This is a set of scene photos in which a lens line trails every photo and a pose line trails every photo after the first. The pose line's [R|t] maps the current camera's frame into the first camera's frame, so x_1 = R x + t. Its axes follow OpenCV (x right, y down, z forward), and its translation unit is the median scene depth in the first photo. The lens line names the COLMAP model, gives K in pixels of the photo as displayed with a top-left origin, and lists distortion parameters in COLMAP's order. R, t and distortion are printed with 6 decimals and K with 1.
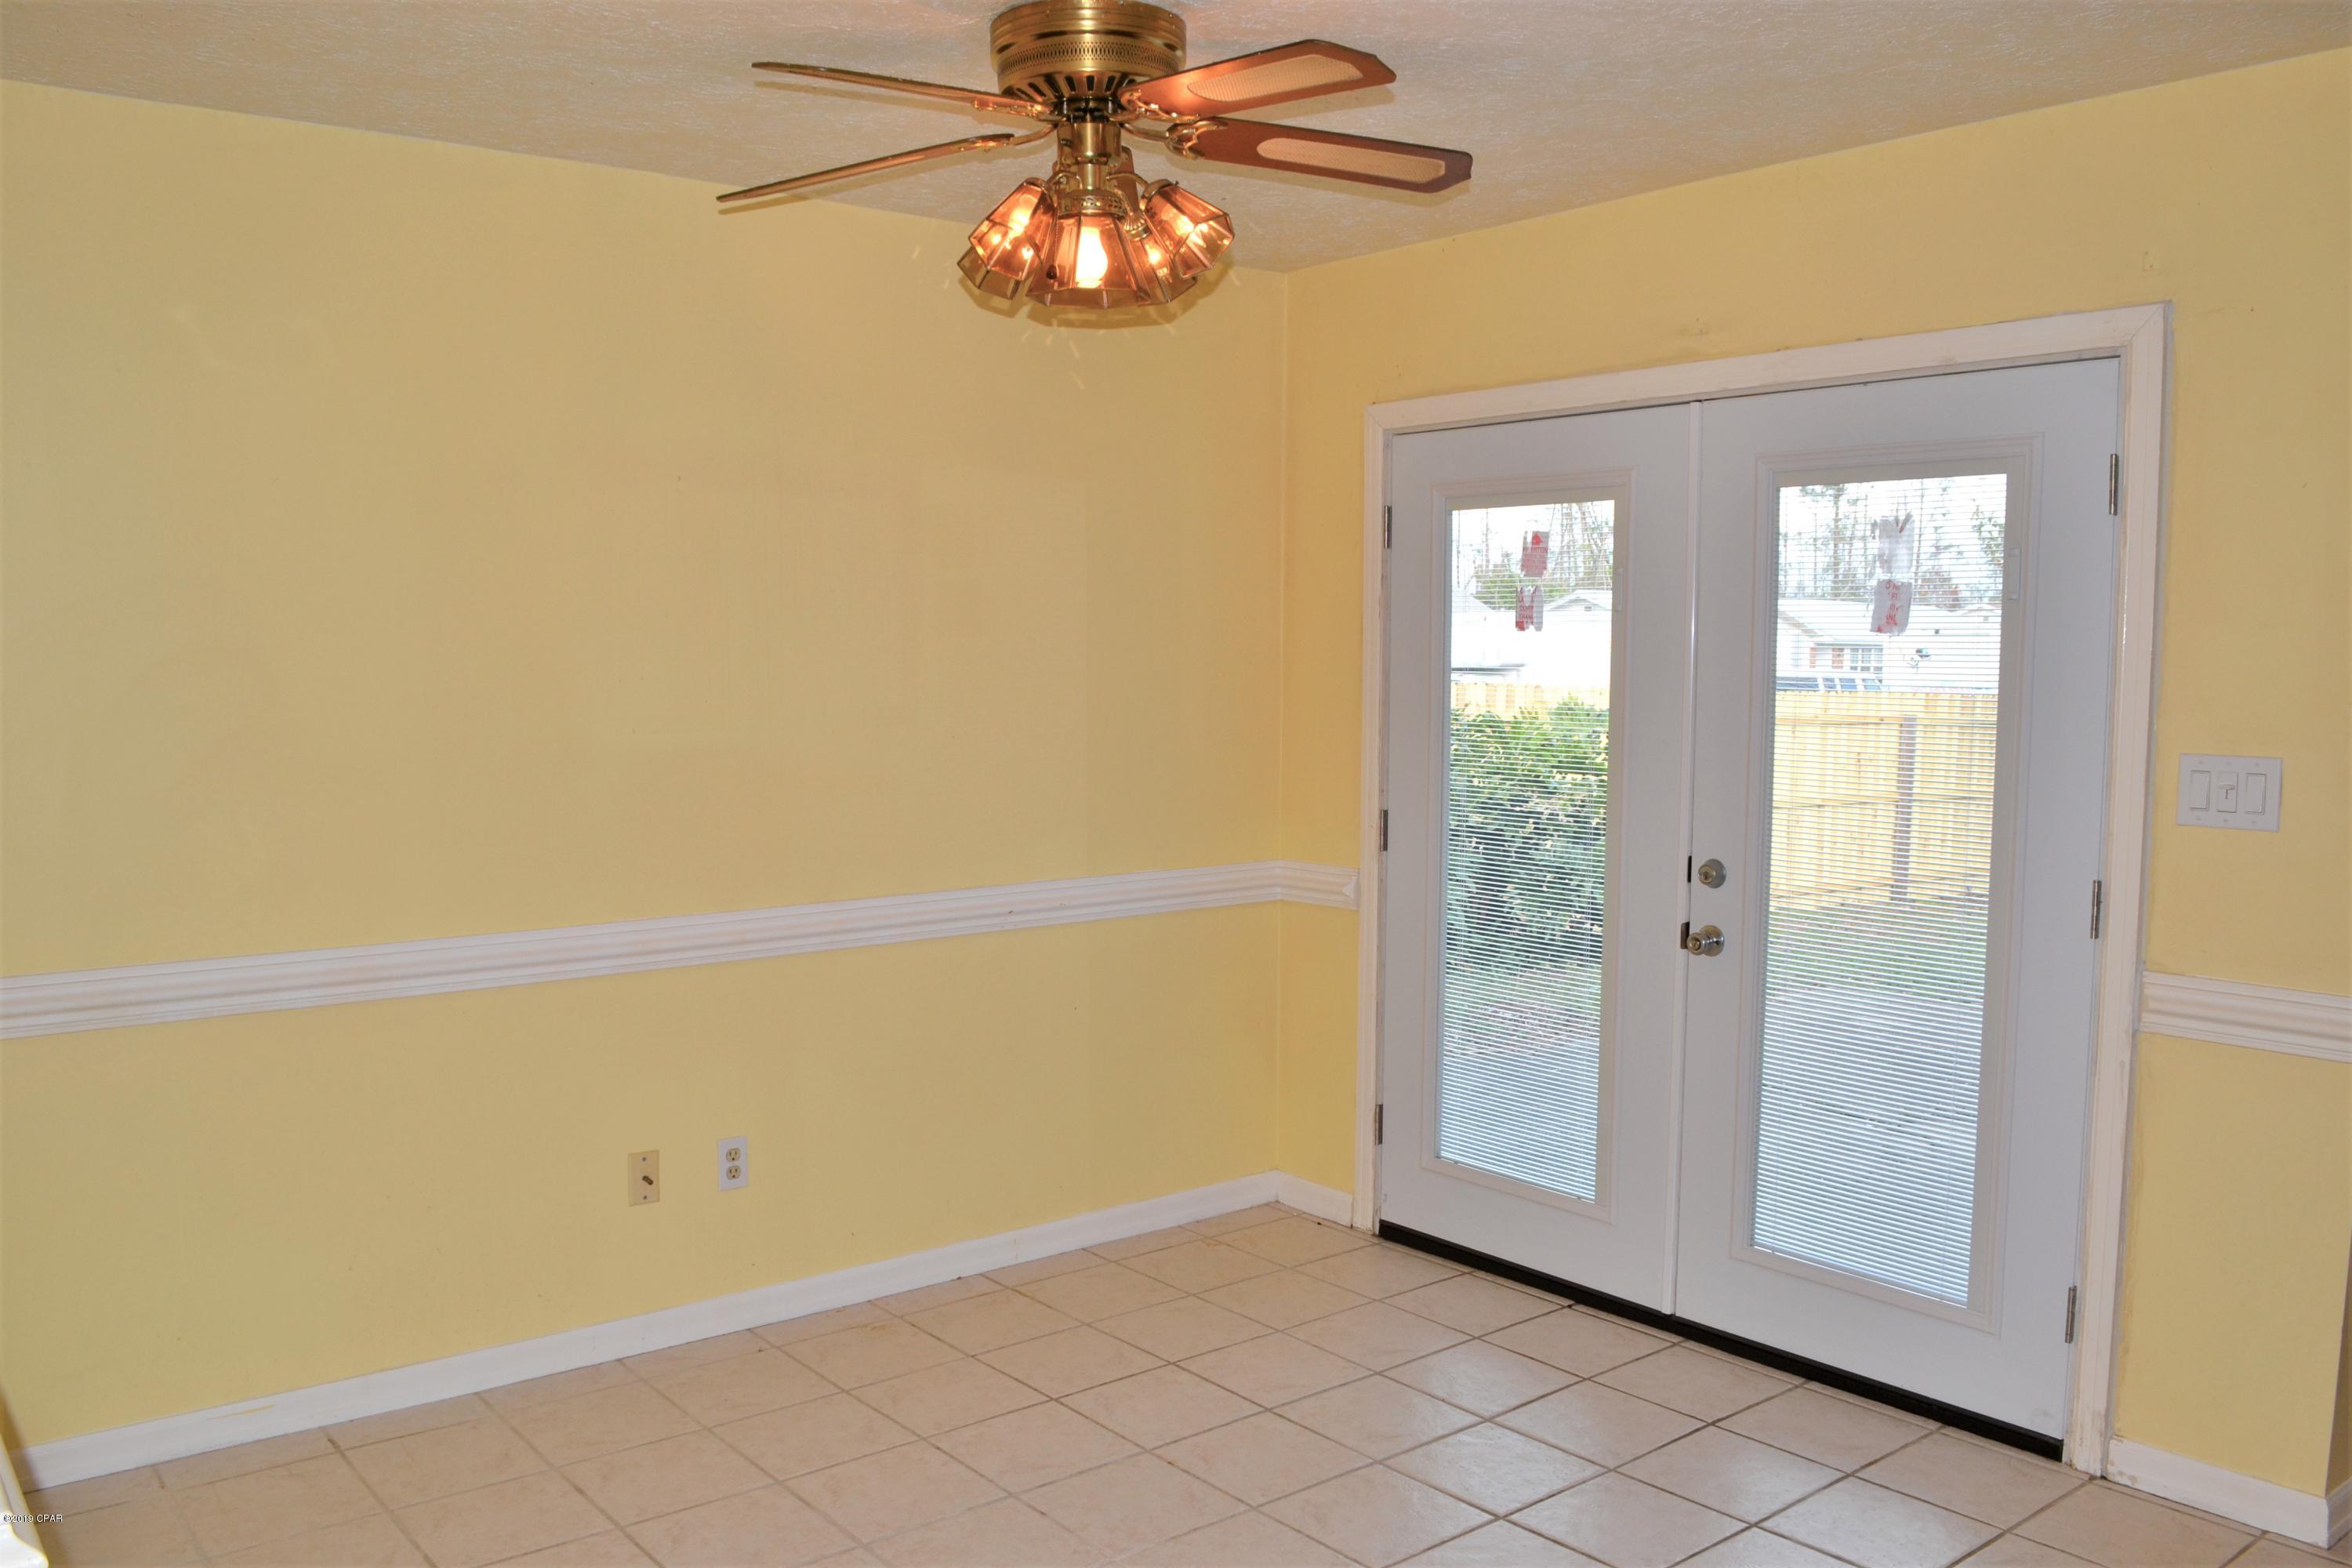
lens RADIAL K [[1866.7, 0, 1195.5], [0, 1866.7, 821.6], [0, 0, 1]] dist [-0.079743, 0.012262]
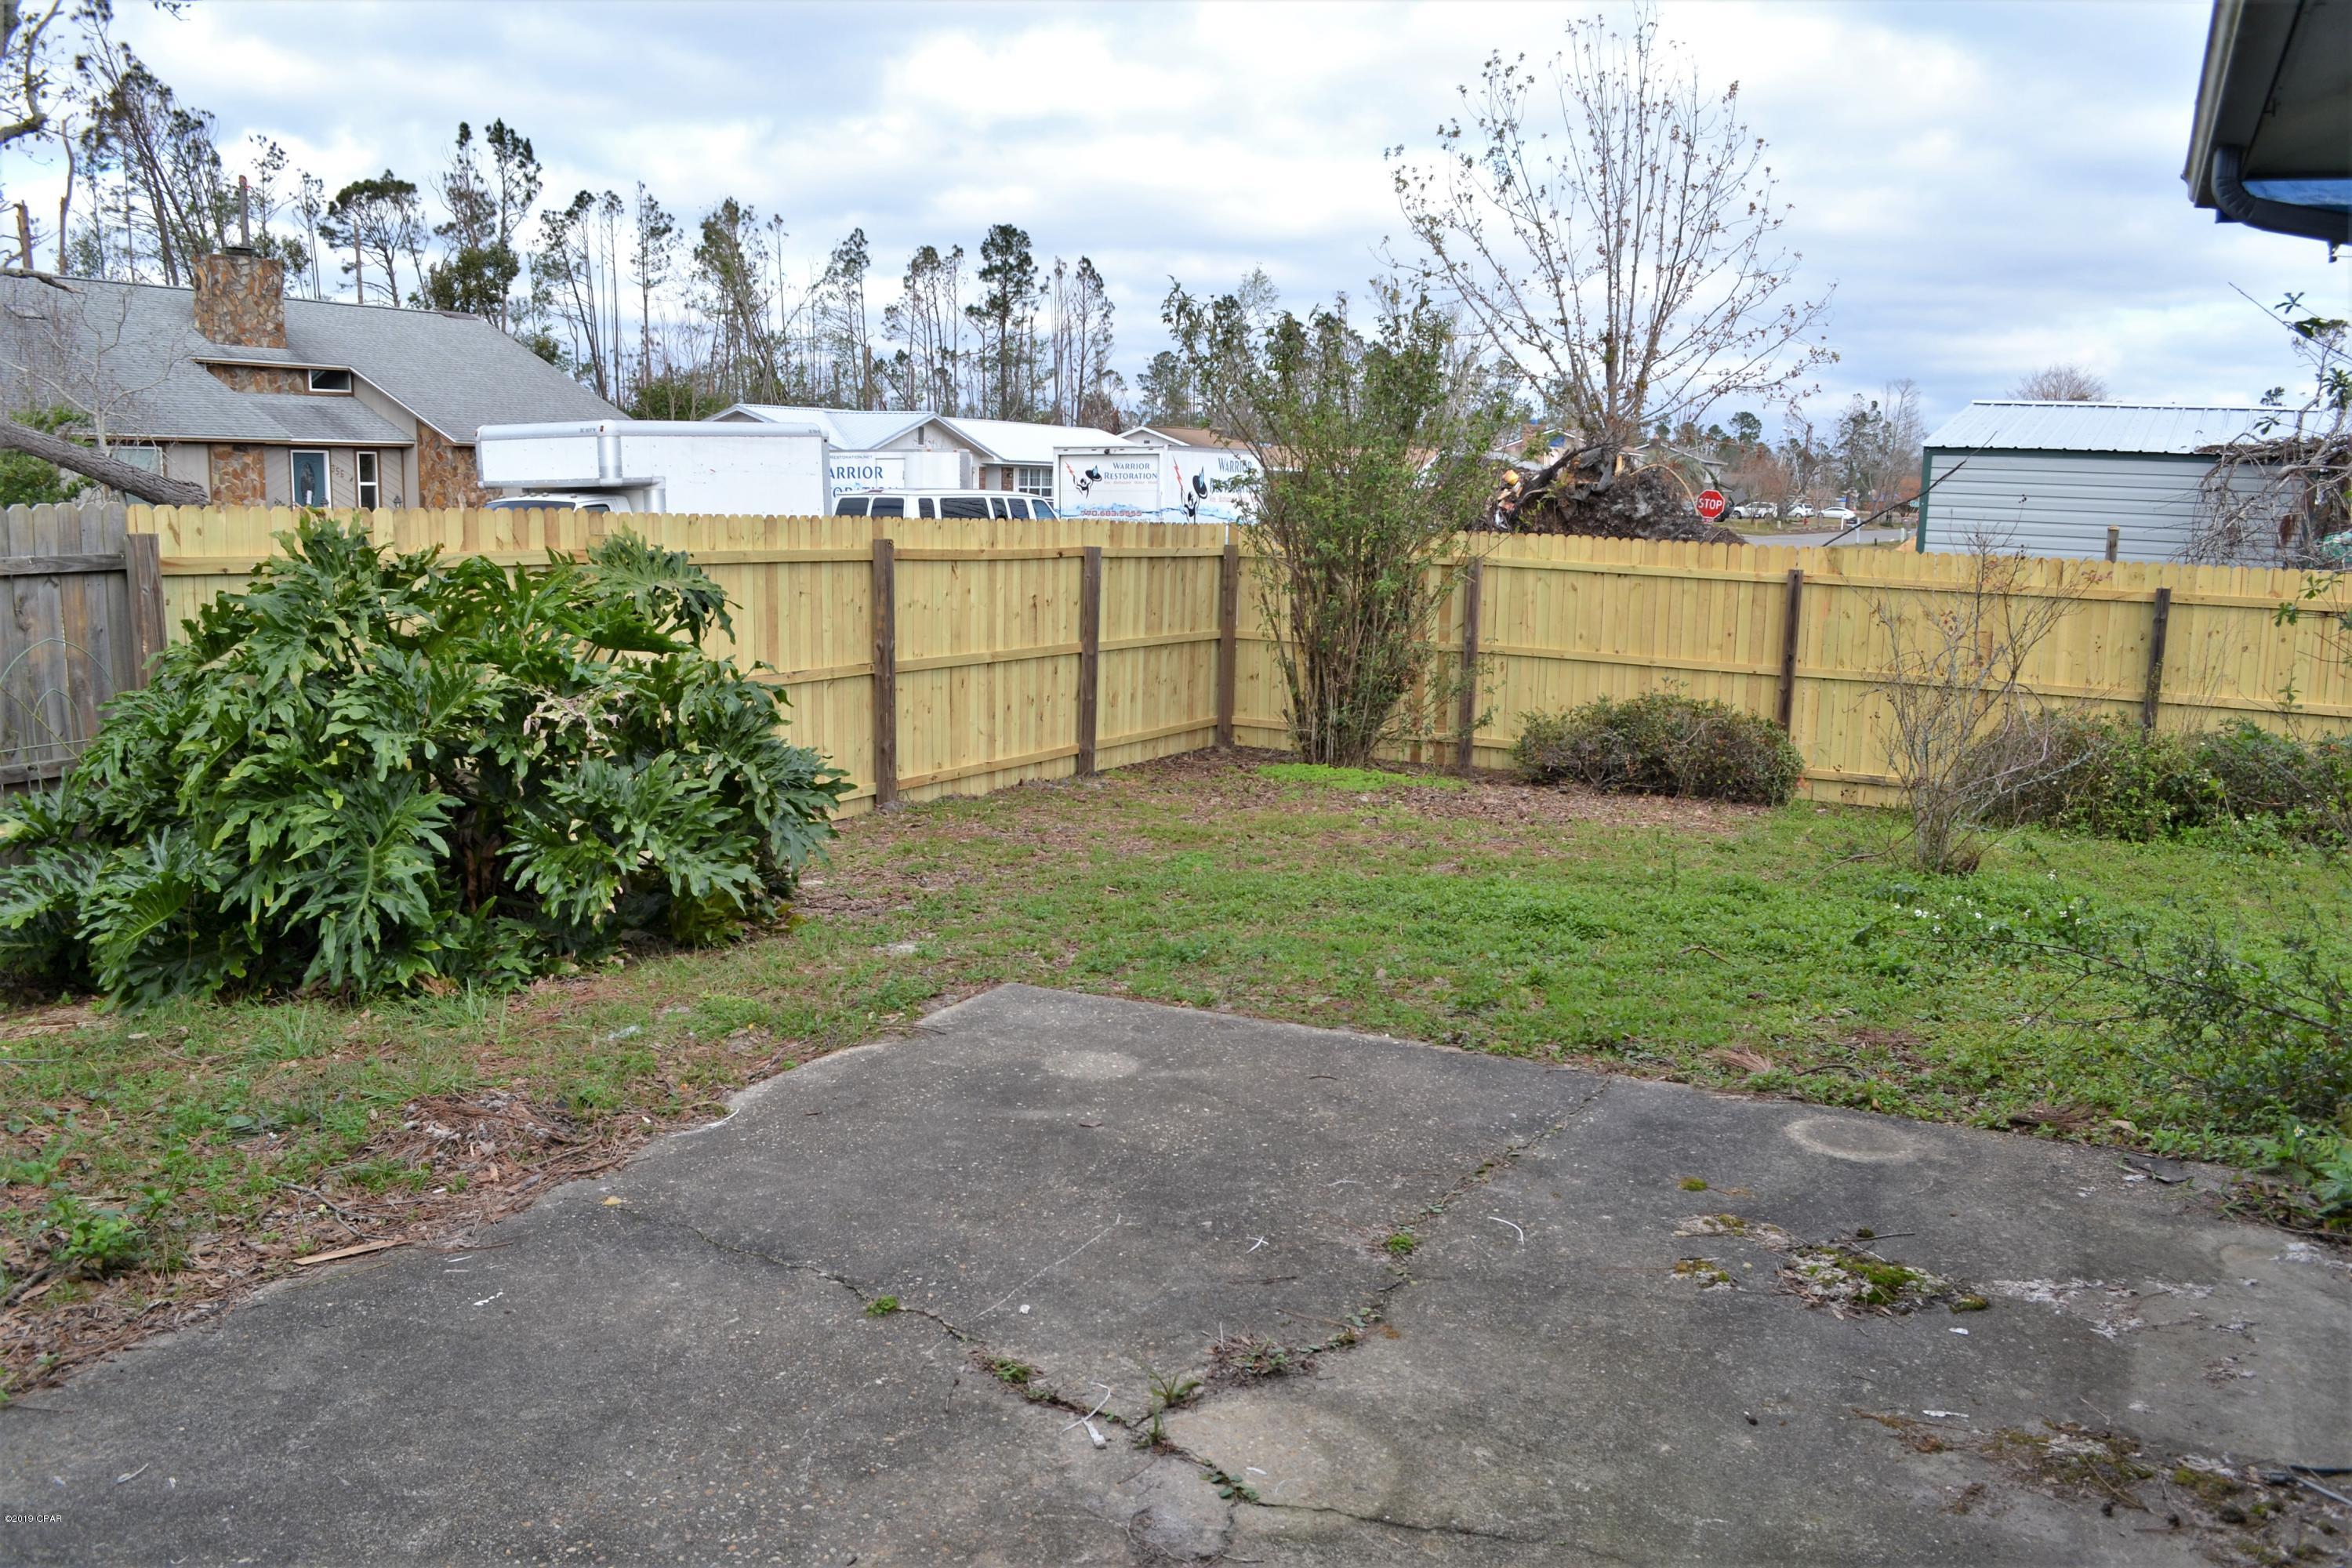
lens RADIAL K [[1866.7, 0, 1178.0], [0, 1866.7, 804.4], [0, 0, 1]] dist [-0.079743, 0.012262]
pose [[0.911445, -0.053801, 0.407888, 0.331682], [0.018227, 0.995720, 0.090608, -0.080544], [-0.411017, -0.075150, 0.908525, 0.954627]]
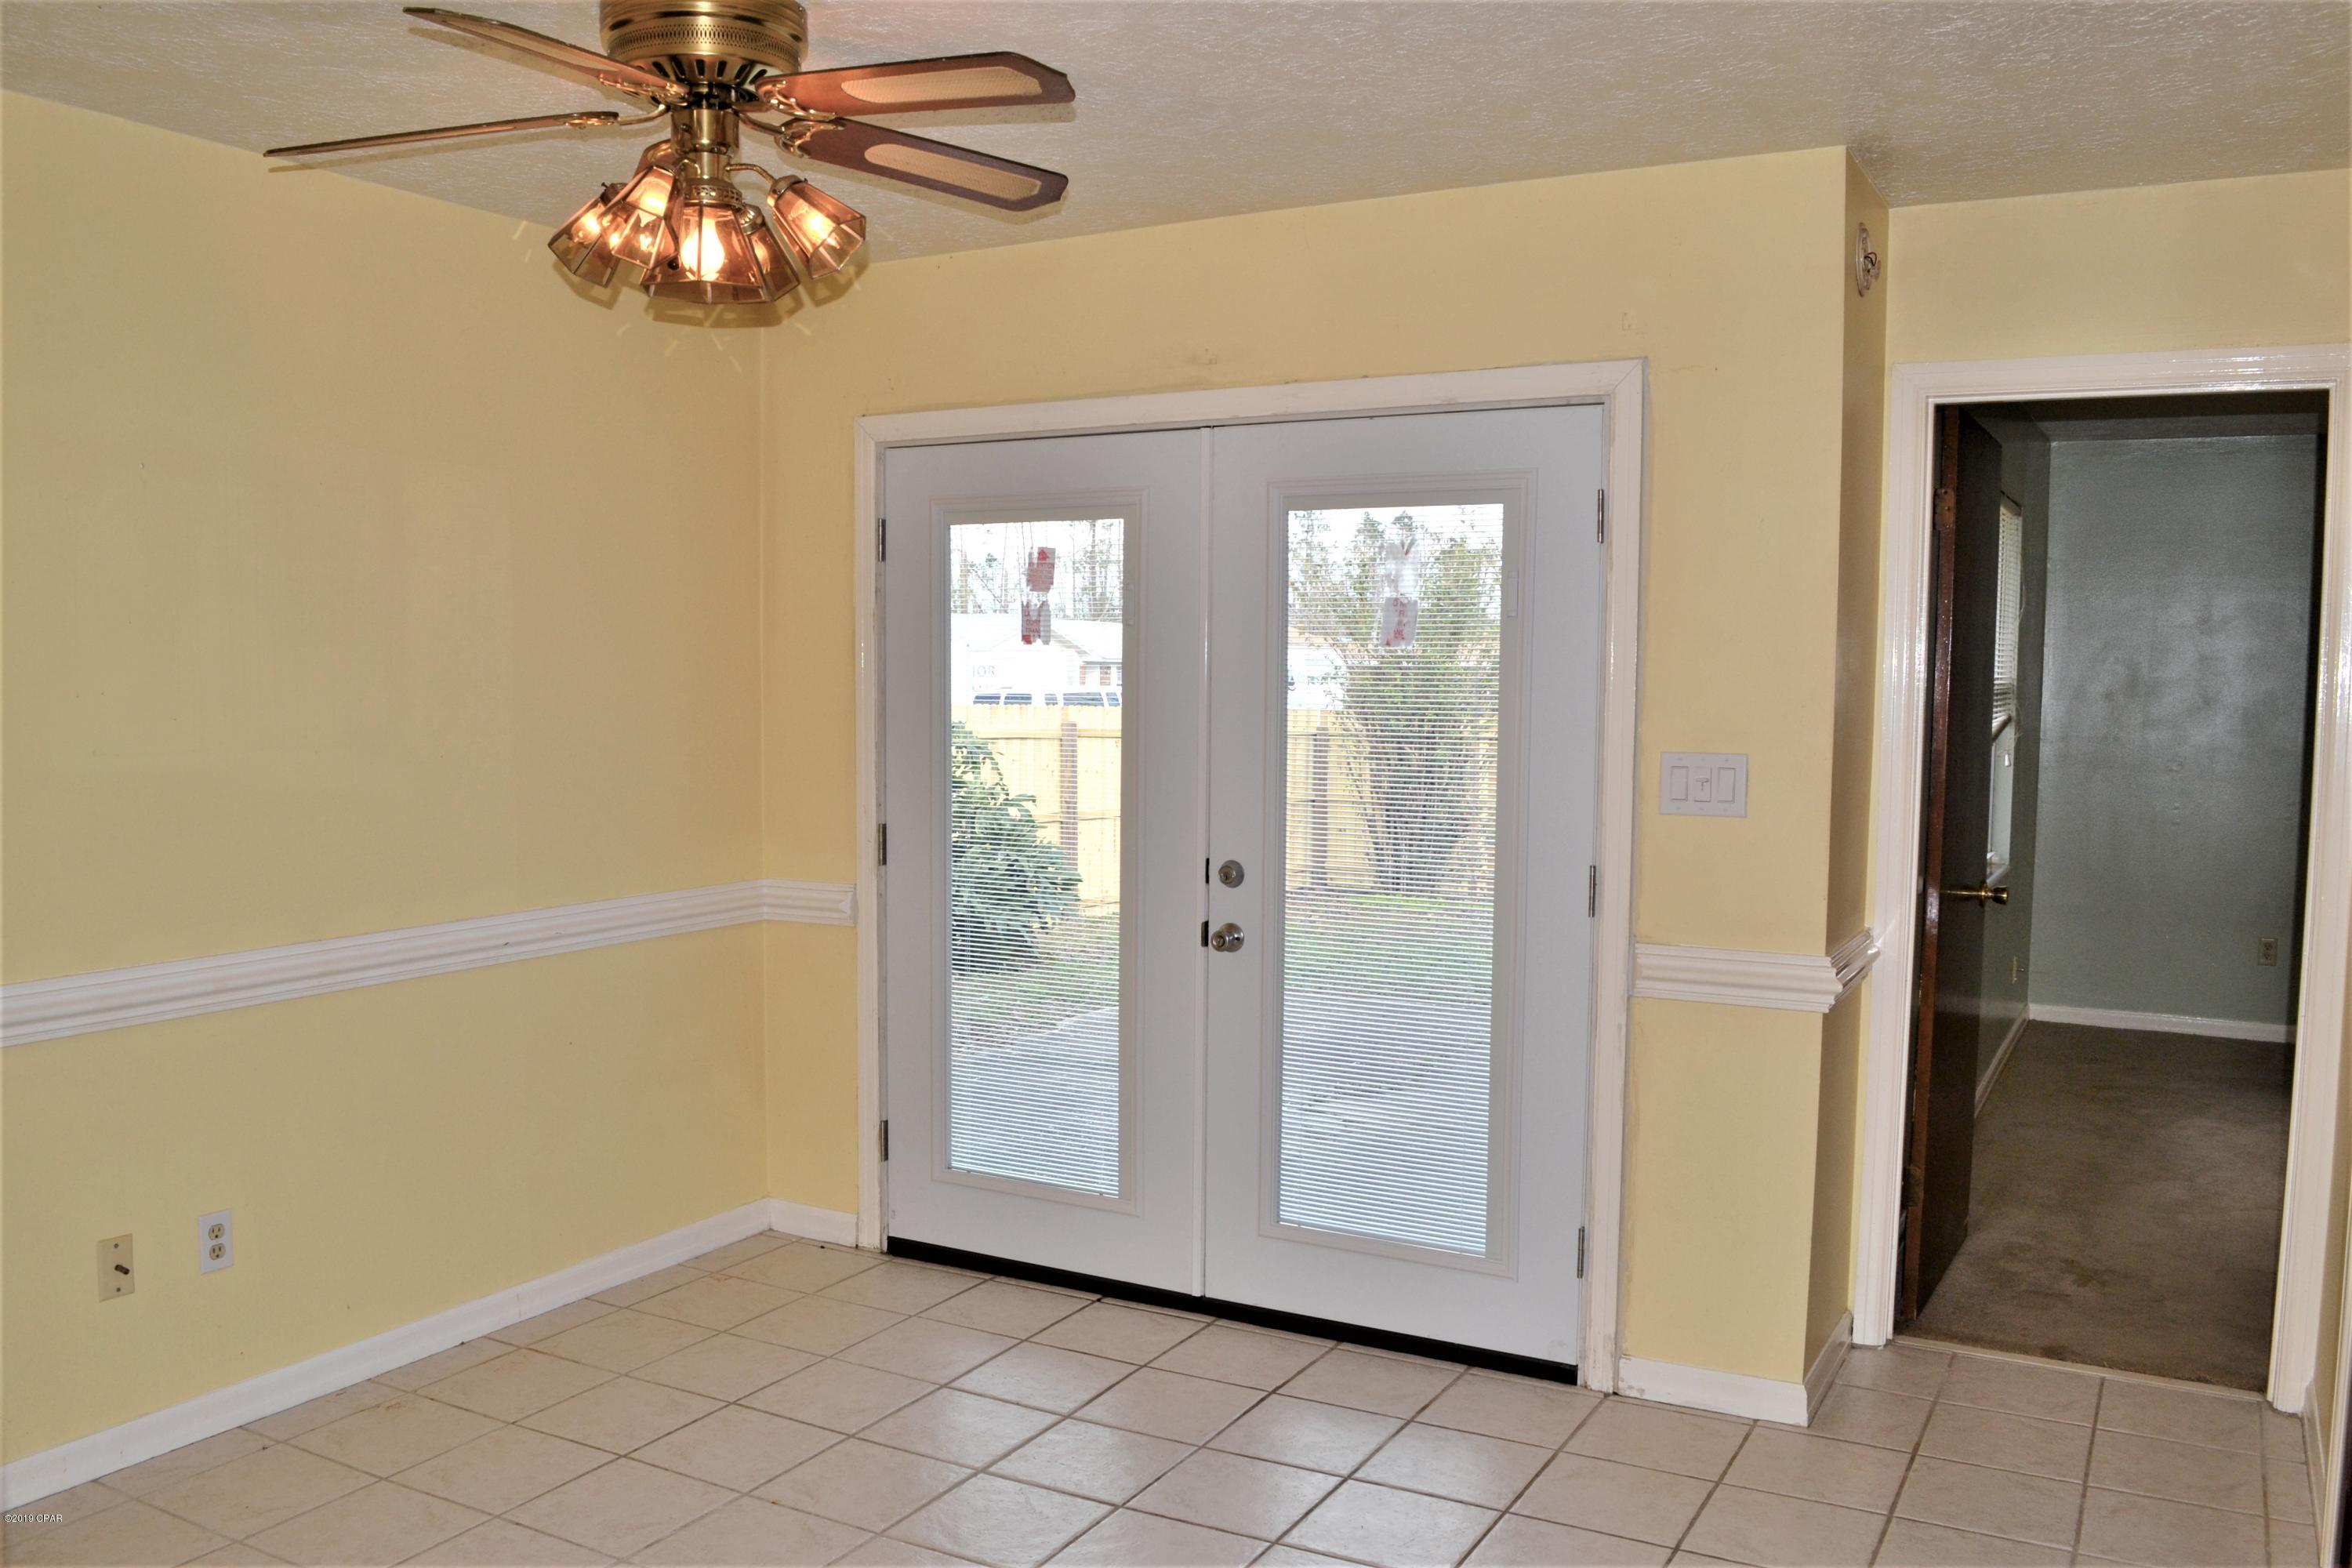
lens RADIAL K [[1866.7, 0, 1173.8], [0, 1866.7, 822.3], [0, 0, 1]] dist [-0.079743, 0.012262]
pose [[0.930163, -0.026668, 0.366176, -0.139589], [0.030298, 0.999532, -0.004167, 0.002056], [-0.365894, 0.014970, 0.930536, 0.021605]]
